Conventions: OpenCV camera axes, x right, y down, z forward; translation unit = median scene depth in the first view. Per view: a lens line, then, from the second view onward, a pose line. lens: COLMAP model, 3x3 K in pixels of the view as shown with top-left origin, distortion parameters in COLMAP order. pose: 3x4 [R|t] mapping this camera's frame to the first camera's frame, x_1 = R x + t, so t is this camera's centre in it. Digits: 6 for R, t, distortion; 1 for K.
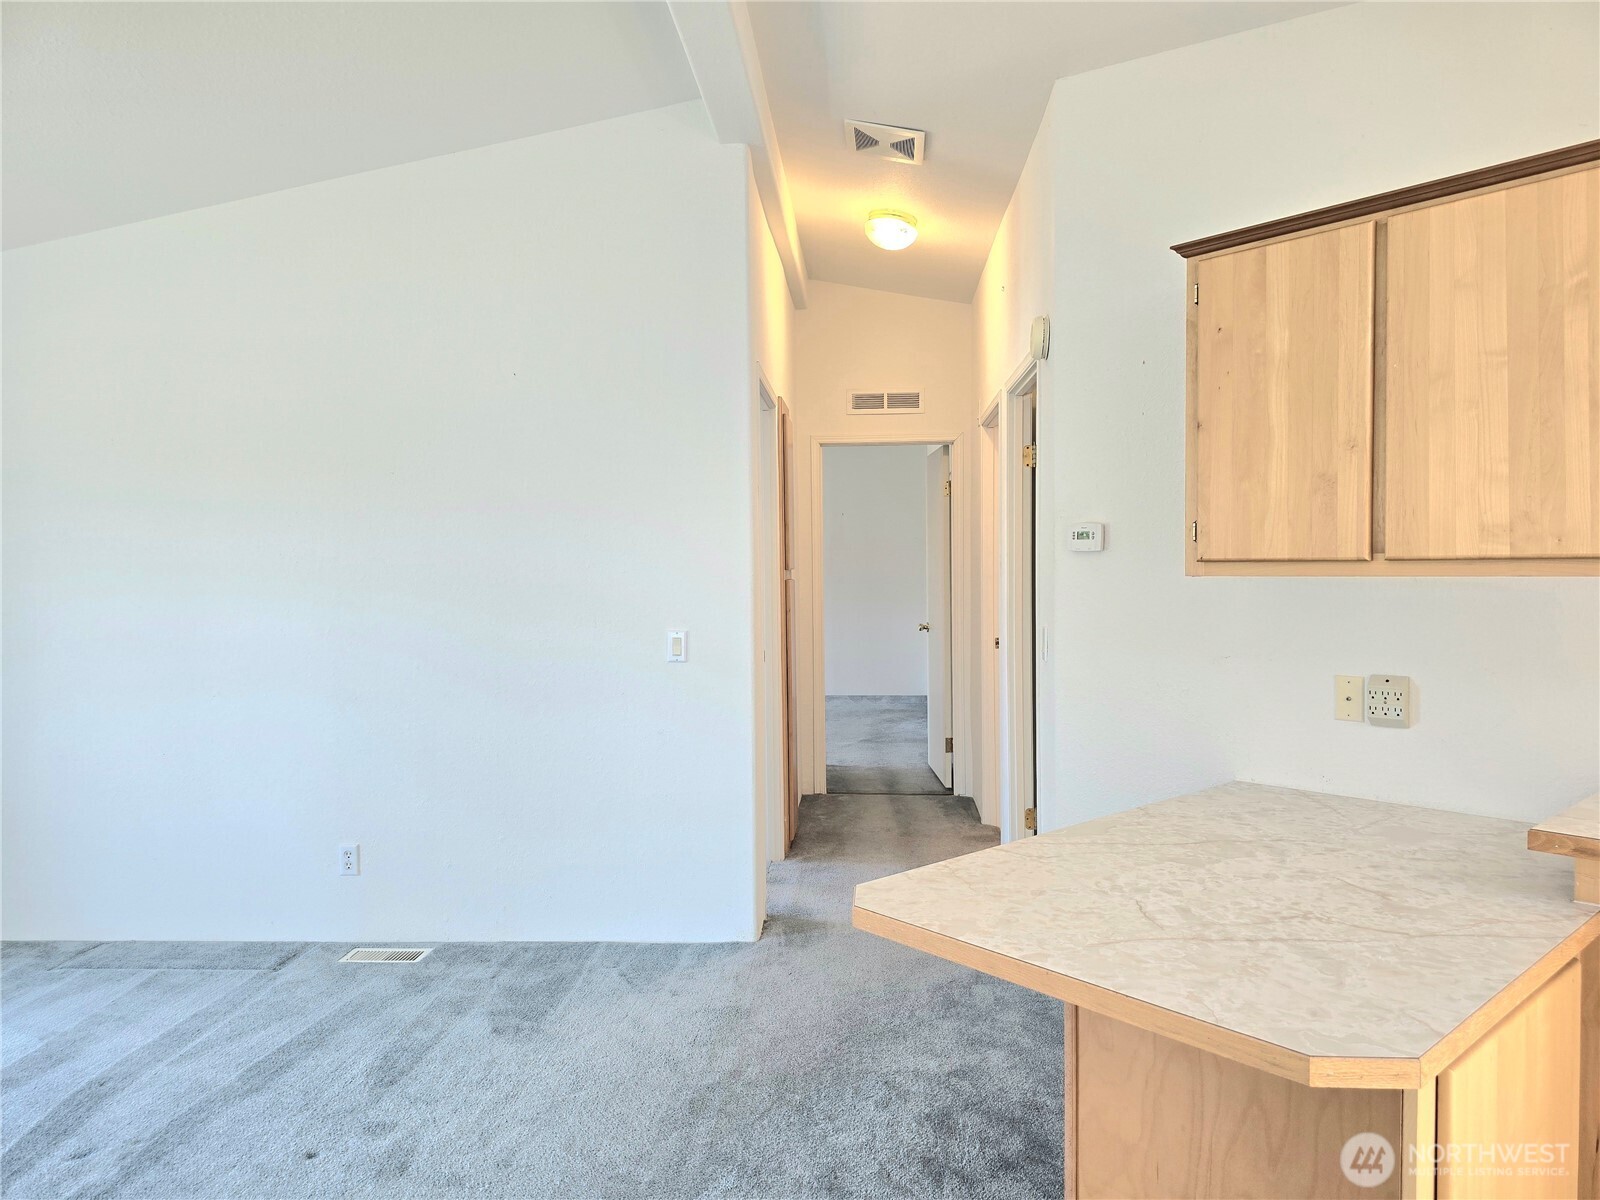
lens RADIAL K [[1088.5, 0, 808.8], [0, 1088.5, 595.6], [0, 0, 1]] dist [0.070008, -0.066652]
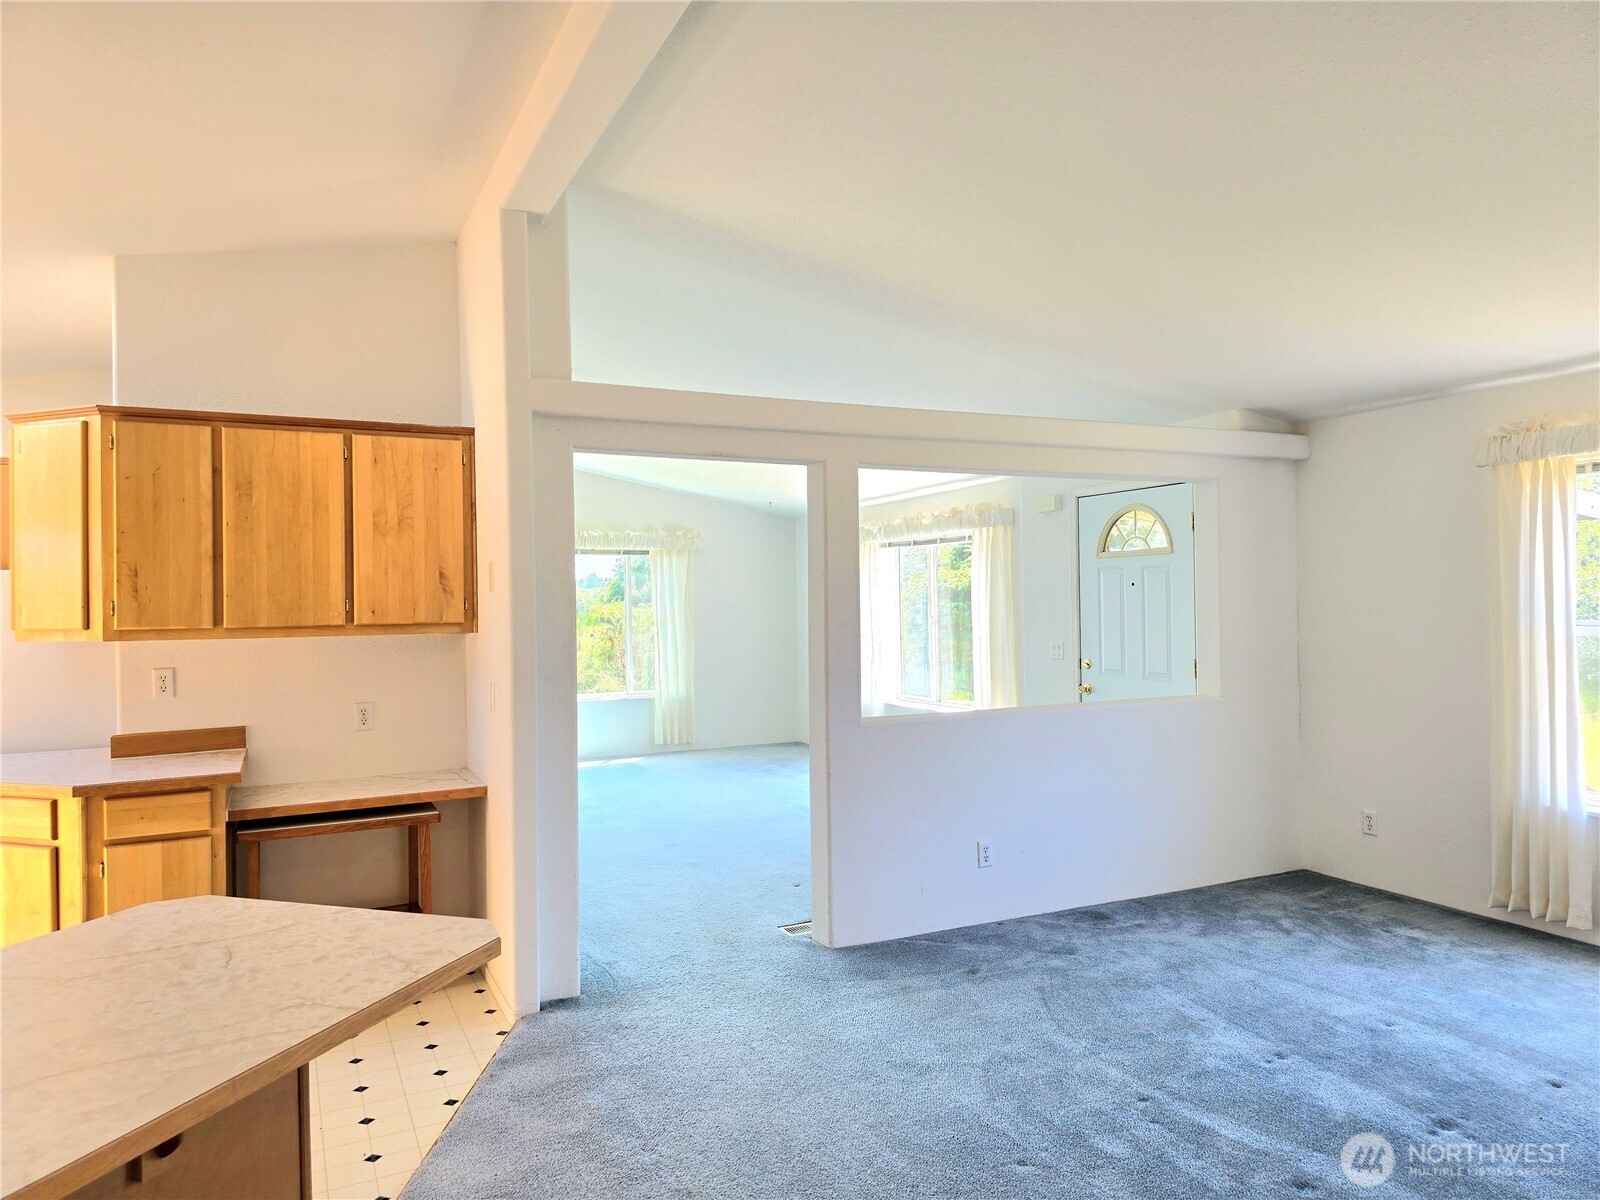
lens RADIAL K [[1088.5, 0, 808.8], [0, 1088.5, 595.6], [0, 0, 1]] dist [0.070008, -0.066652]
pose [[-0.874246, 0.026755, -0.484745, 0.181534], [0.012041, 0.999368, 0.033444, -0.068340], [0.485334, 0.023401, -0.874016, 1.281752]]
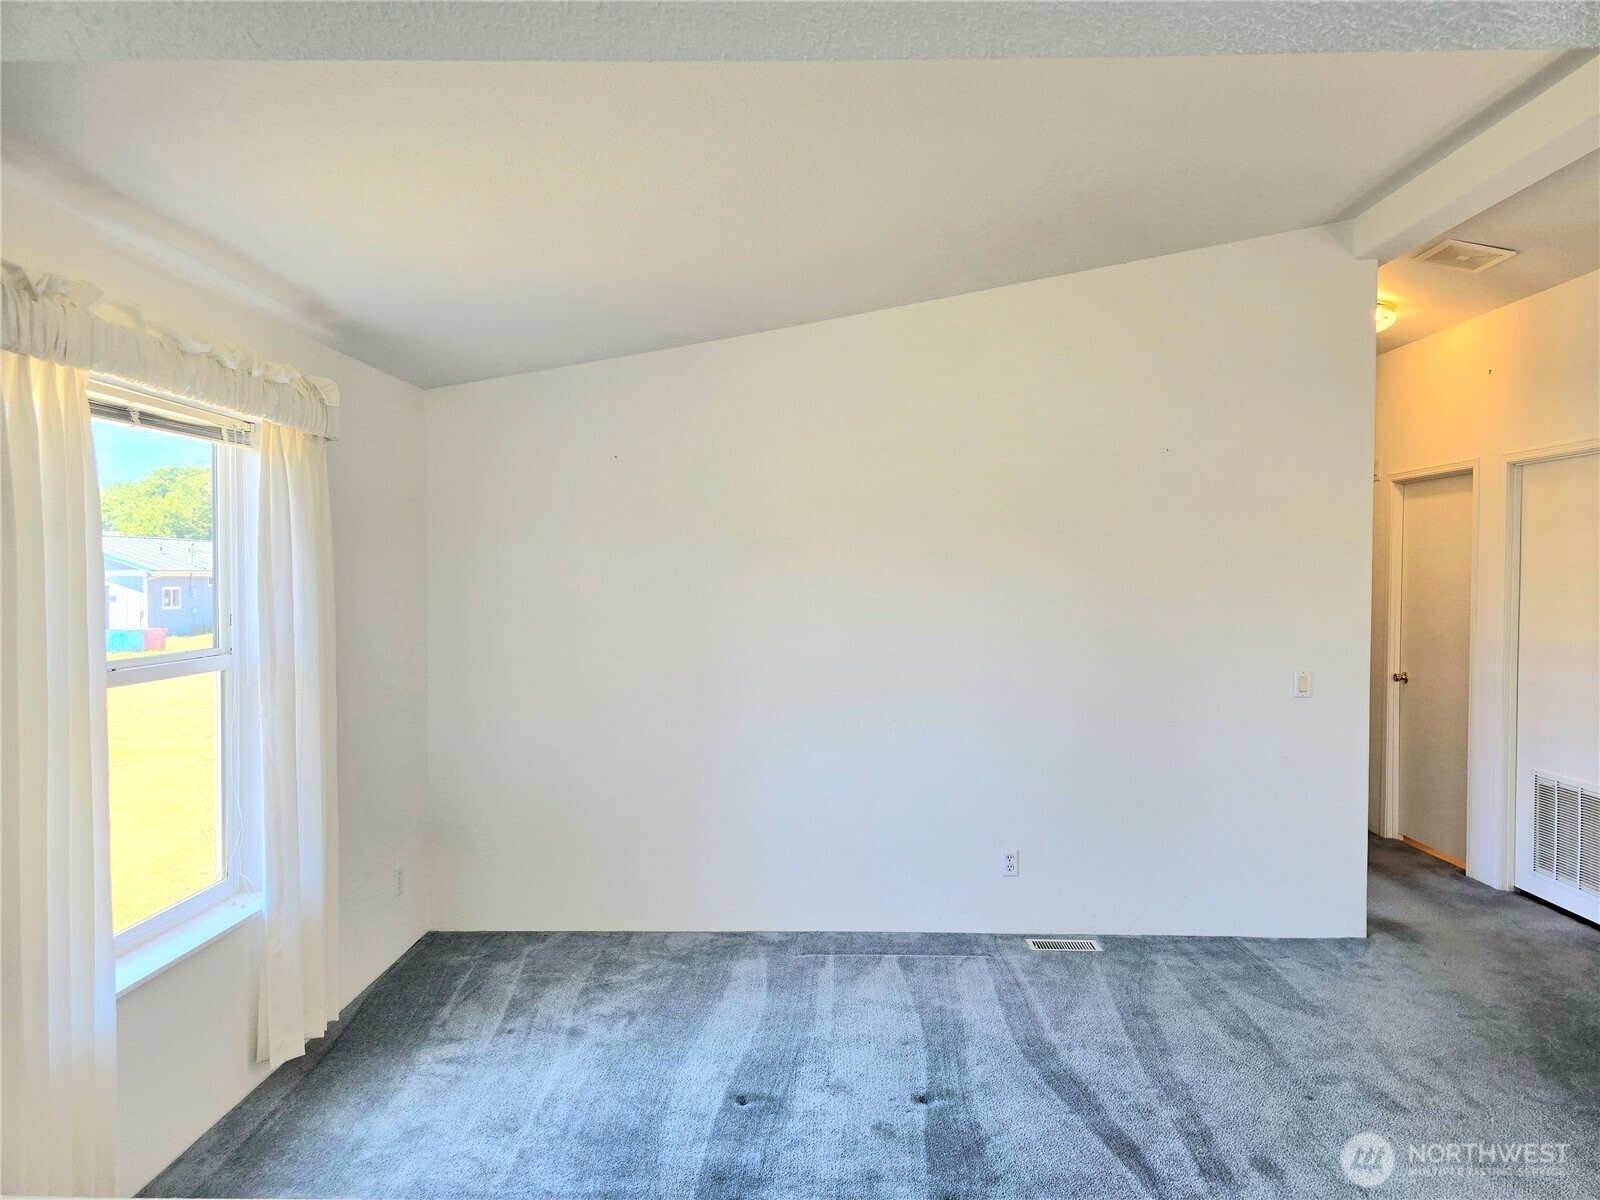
lens RADIAL K [[1088.5, 0, 808.8], [0, 1088.5, 595.6], [0, 0, 1]] dist [0.070008, -0.066652]
pose [[0.998855, 0.012819, 0.046091, -0.811551], [-0.012358, 0.999871, -0.010281, -0.032513], [-0.046217, 0.009700, 0.998884, -0.173989]]
